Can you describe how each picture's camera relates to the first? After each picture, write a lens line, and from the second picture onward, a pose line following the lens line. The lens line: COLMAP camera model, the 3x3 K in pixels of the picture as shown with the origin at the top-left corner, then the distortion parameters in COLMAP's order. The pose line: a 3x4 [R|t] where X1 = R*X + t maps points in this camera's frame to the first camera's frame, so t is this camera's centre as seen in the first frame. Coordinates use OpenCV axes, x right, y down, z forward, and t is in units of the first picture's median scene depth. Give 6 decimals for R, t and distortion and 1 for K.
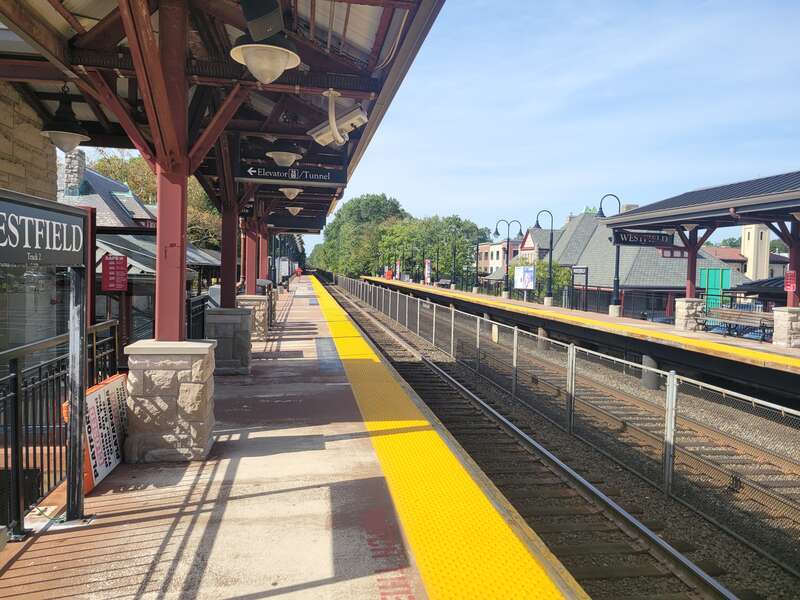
lens RADIAL K [[593.0, 0, 400.0], [0, 593.0, 300.0], [0, 0, 1]] dist [0.065263, -0.001021]
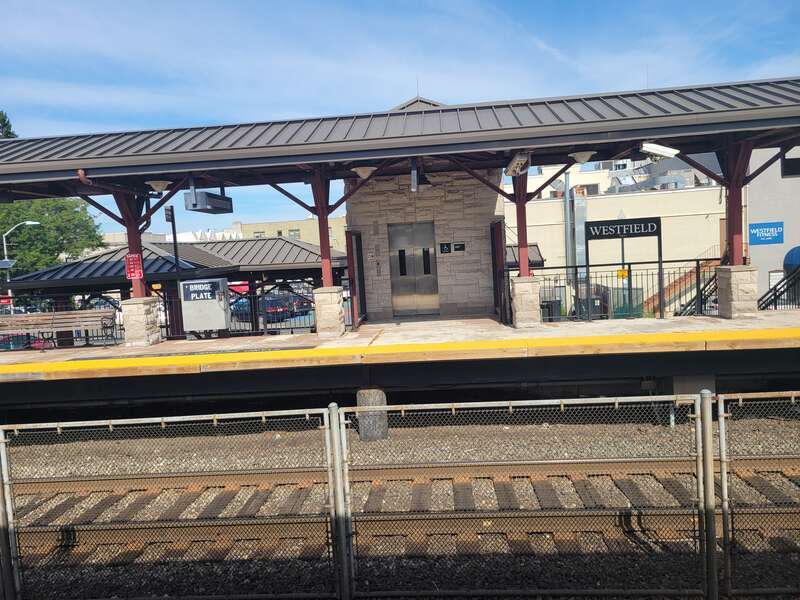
lens RADIAL K [[593.0, 0, 400.0], [0, 593.0, 300.0], [0, 0, 1]] dist [0.065263, -0.001021]
pose [[0.220837, -0.124915, 0.967278, -0.105952], [0.116850, 0.988009, 0.100914, -0.038191], [-0.968286, 0.090741, 0.232786, 0.658216]]
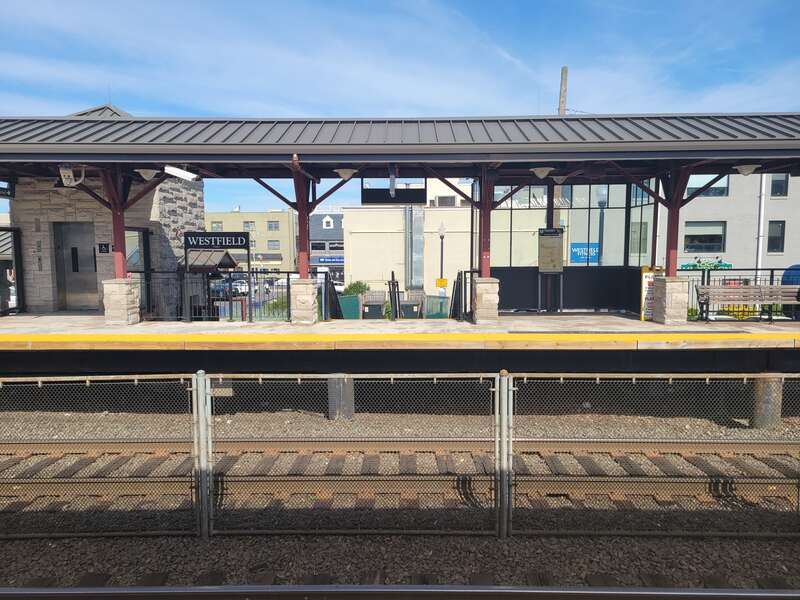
lens RADIAL K [[548.5, 0, 424.4], [0, 548.5, 287.4], [0, 0, 1]] dist [0.074008, -0.000292]
pose [[0.175128, -0.103827, 0.979056, -0.098622], [0.062772, 0.993578, 0.094139, -0.035459], [-0.982542, 0.044971, 0.180521, 0.611033]]
